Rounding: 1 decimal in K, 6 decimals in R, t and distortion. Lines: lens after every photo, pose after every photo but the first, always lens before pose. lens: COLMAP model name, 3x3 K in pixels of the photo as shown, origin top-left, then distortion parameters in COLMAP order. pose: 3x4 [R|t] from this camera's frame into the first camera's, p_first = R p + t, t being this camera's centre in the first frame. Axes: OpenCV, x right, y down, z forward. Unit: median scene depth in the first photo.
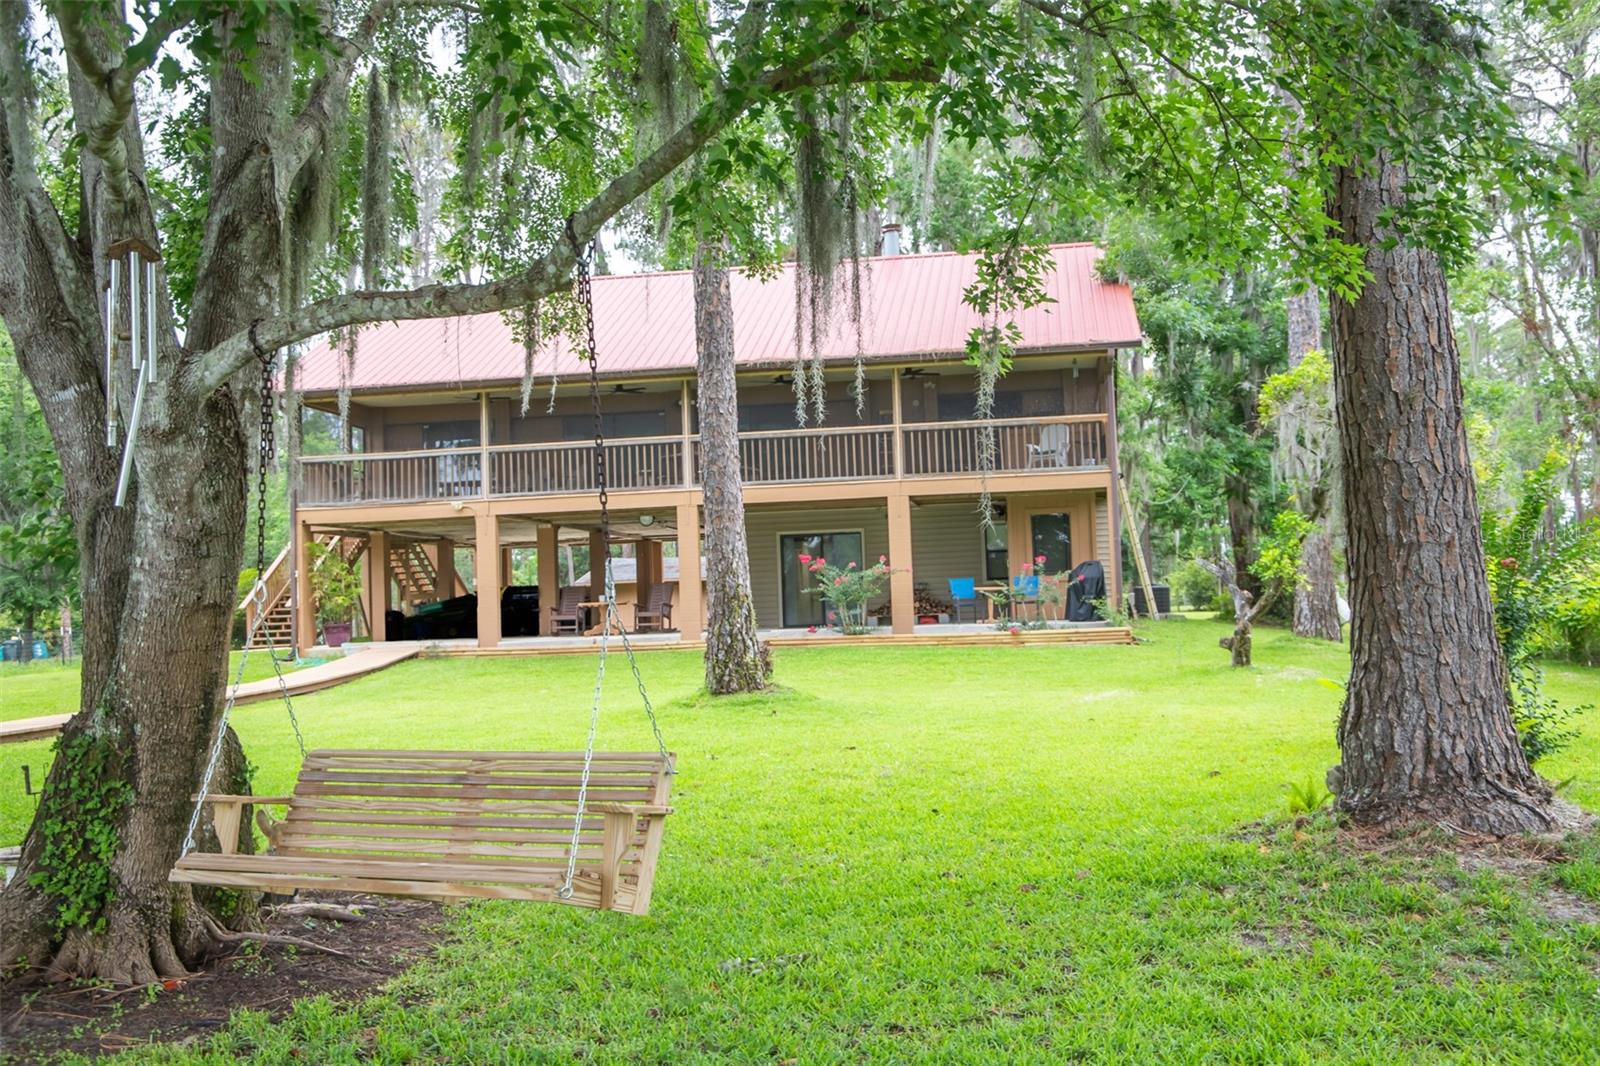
lens RADIAL K [[1570.6, 0, 800.0], [0, 1570.6, 533.0], [0, 0, 1]] dist [-0.052332, 0.175055]
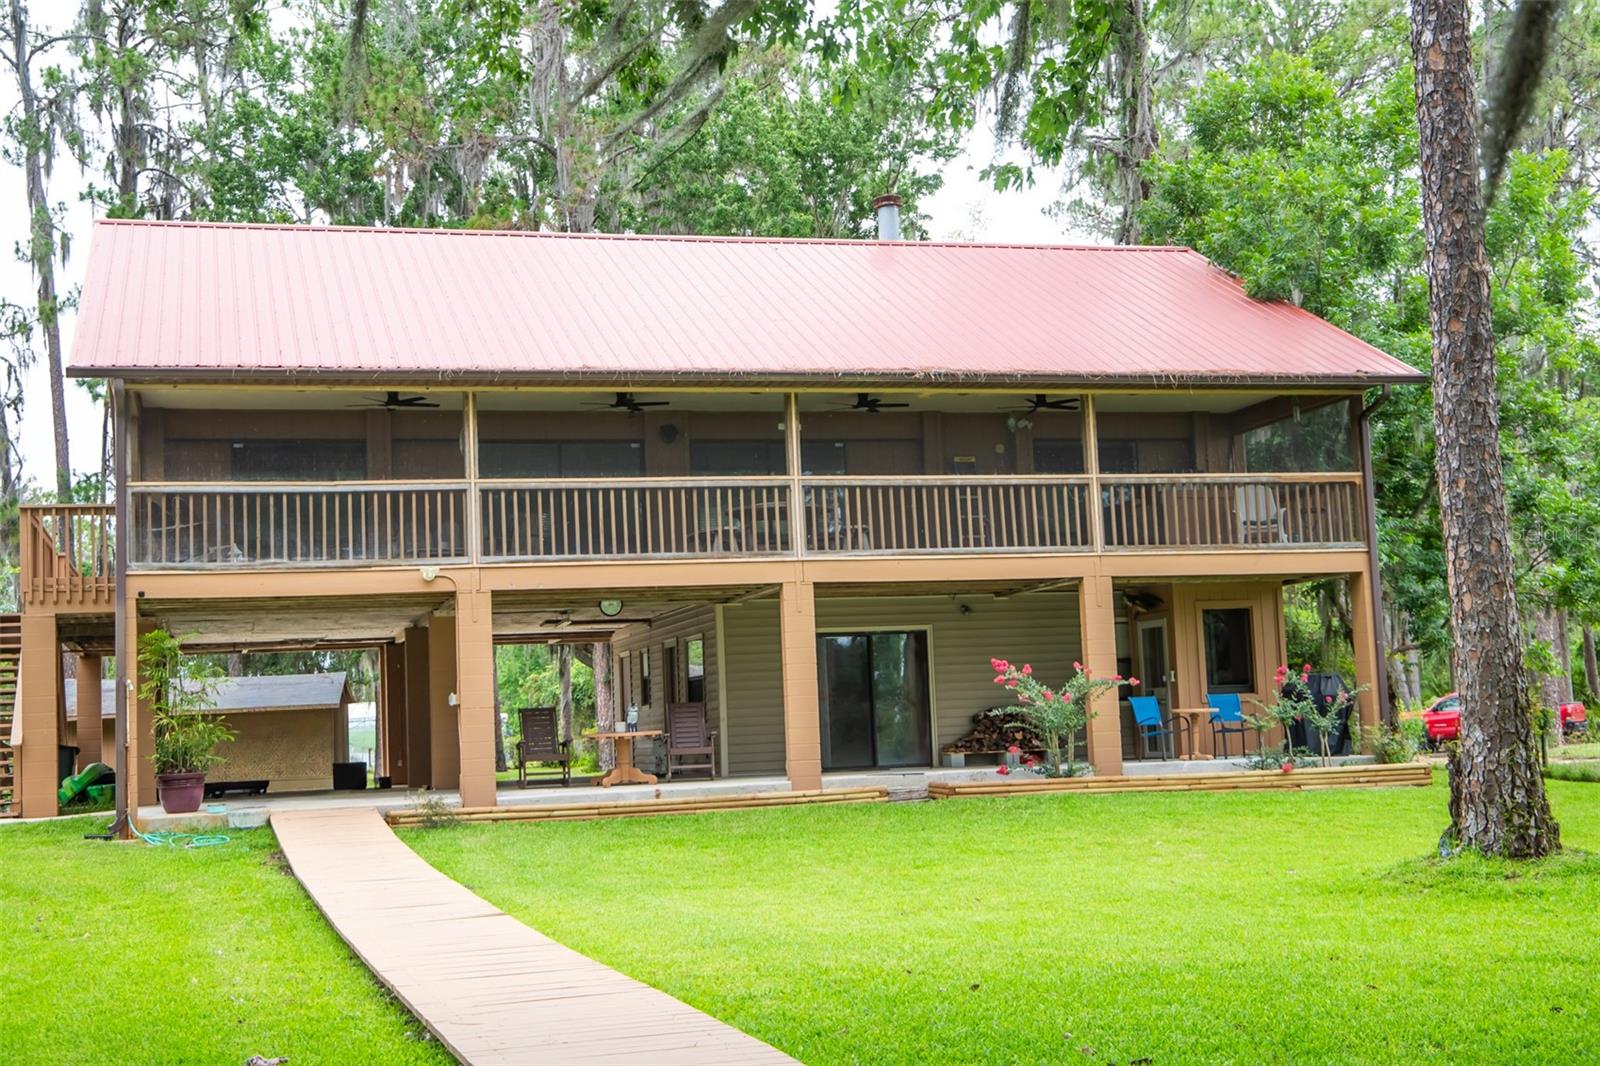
lens RADIAL K [[2082.5, 0, 800.0], [0, 2082.5, 533.0], [0, 0, 1]] dist [0.031752, 0.066693]
pose [[0.913231, 0.036846, 0.405773, -0.431564], [-0.011022, 0.997772, -0.065797, 0.019169], [-0.407294, 0.055616, 0.911602, 0.211333]]
